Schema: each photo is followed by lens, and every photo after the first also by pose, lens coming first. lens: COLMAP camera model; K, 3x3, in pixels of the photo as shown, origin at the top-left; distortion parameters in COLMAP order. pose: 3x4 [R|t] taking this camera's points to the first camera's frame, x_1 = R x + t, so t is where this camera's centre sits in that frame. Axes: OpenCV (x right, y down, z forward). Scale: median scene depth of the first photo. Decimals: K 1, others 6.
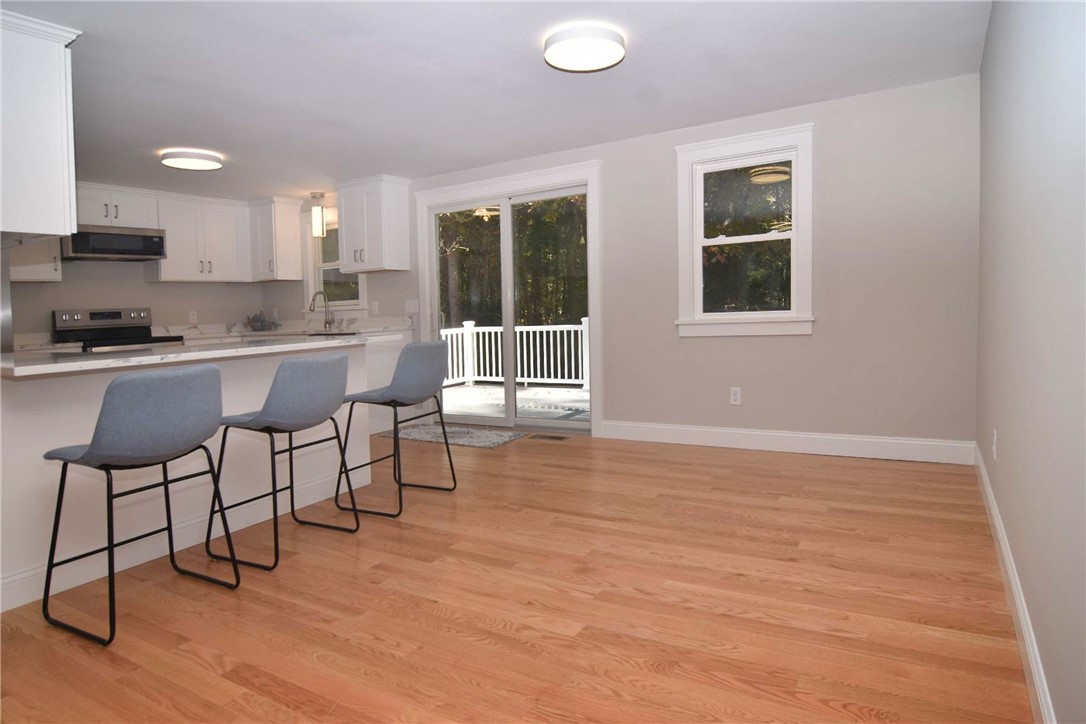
lens RADIAL K [[666.1, 0, 560.2], [0, 666.1, 335.6], [0, 0, 1]] dist [-0.007123, -0.002856]
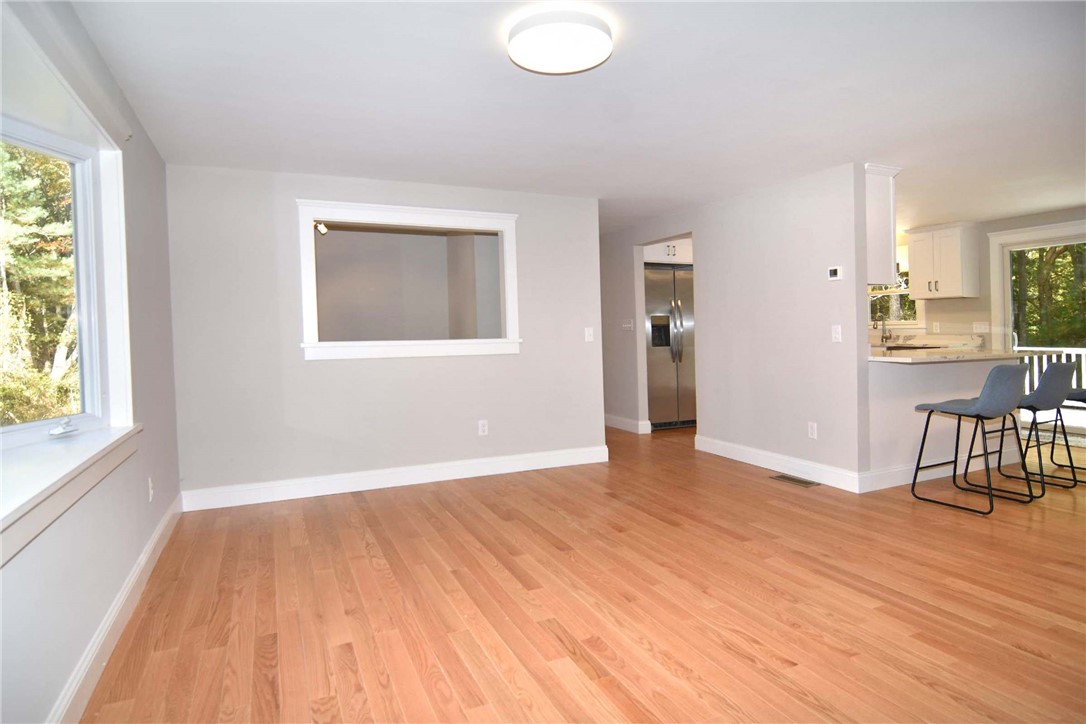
lens RADIAL K [[596.3, 0, 540.0], [0, 596.3, 351.9], [0, 0, 1]] dist [-0.005932, -0.004588]
pose [[0.800961, 0.055552, -0.596133, -0.450452], [-0.050383, 0.998408, 0.025345, 0.026653], [0.596592, 0.009735, 0.802485, -0.658596]]
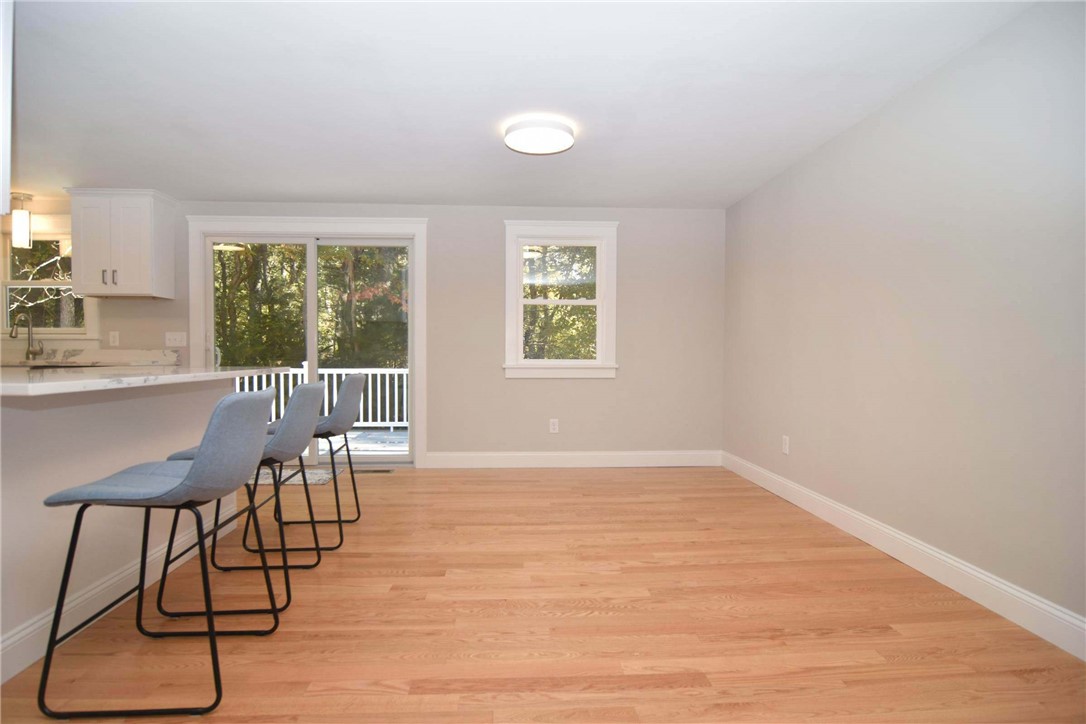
lens RADIAL K [[596.3, 0, 574.4], [0, 596.3, 347.9], [0, 0, 1]] dist [-0.005932, -0.004588]
pose [[0.825459, 0.054868, 0.561789, -0.469836], [-0.018876, 0.997391, -0.069678, 0.028665], [-0.564147, 0.046912, 0.824341, 0.054964]]
